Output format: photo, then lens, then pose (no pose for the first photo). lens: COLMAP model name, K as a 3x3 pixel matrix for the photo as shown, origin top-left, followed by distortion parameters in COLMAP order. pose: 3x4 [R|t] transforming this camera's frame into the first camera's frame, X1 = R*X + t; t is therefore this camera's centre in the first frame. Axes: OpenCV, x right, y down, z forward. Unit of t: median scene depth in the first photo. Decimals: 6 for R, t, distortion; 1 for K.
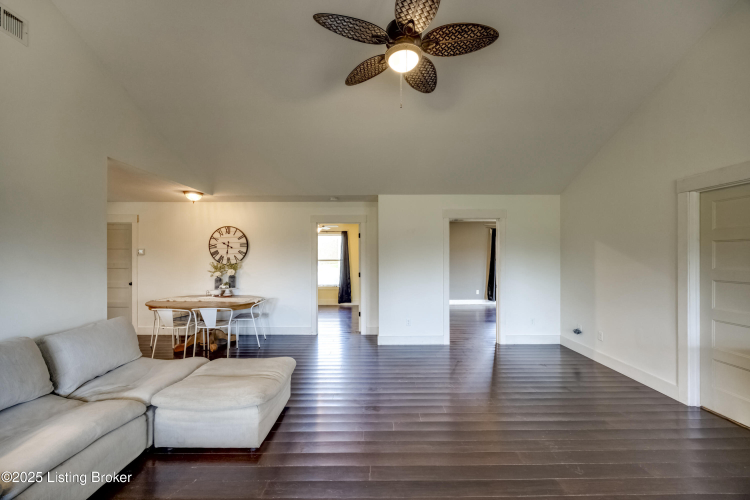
lens RADIAL K [[288.9, 0, 376.9], [0, 288.9, 258.1], [0, 0, 1]] dist [0.009061, -0.000170]
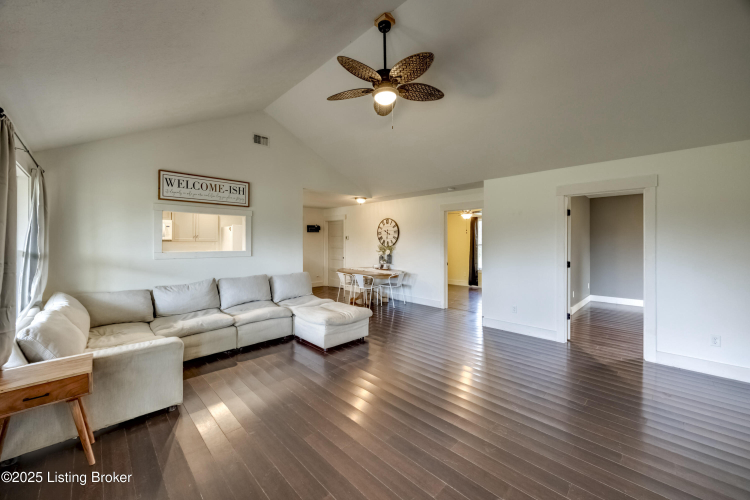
lens RADIAL K [[286.5, 0, 373.1], [0, 286.5, 250.2], [0, 0, 1]] dist [-0.005825, -0.000033]
pose [[0.700539, 0.023577, -0.713225, 0.406353], [-0.004146, 0.999572, 0.028971, 0.000610], [0.713602, -0.017338, 0.700337, 0.002532]]
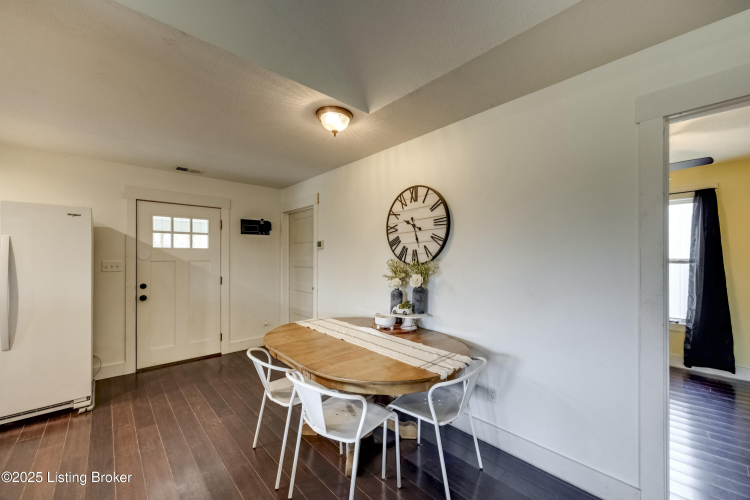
lens RADIAL K [[288.9, 0, 376.9], [0, 288.9, 258.1], [0, 0, 1]] dist [0.009061, -0.000170]
pose [[0.674256, 0.003548, -0.738490, -0.195143], [-0.008031, 0.999965, -0.002528, 0.013193], [0.738454, 0.007635, 0.674260, 0.624494]]
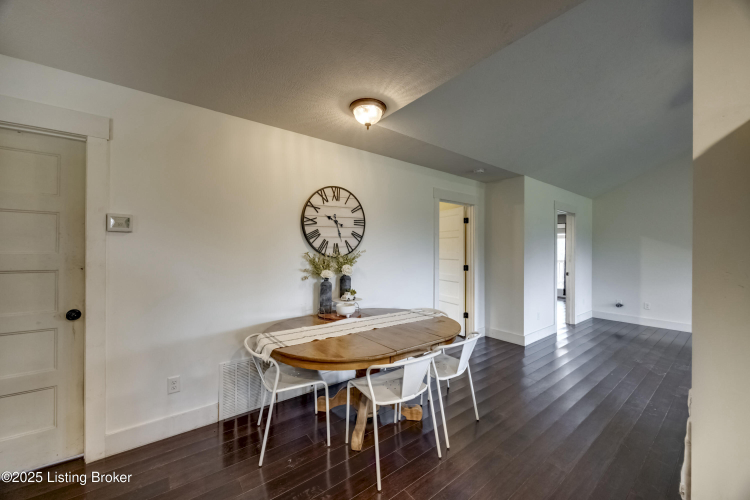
lens RADIAL K [[286.5, 0, 373.1], [0, 286.5, 250.2], [0, 0, 1]] dist [-0.005825, -0.000033]
pose [[0.796028, 0.006256, 0.605228, -0.785406], [-0.002214, 0.999970, -0.007424, 0.013698], [-0.605256, 0.004570, 0.796017, 0.528450]]
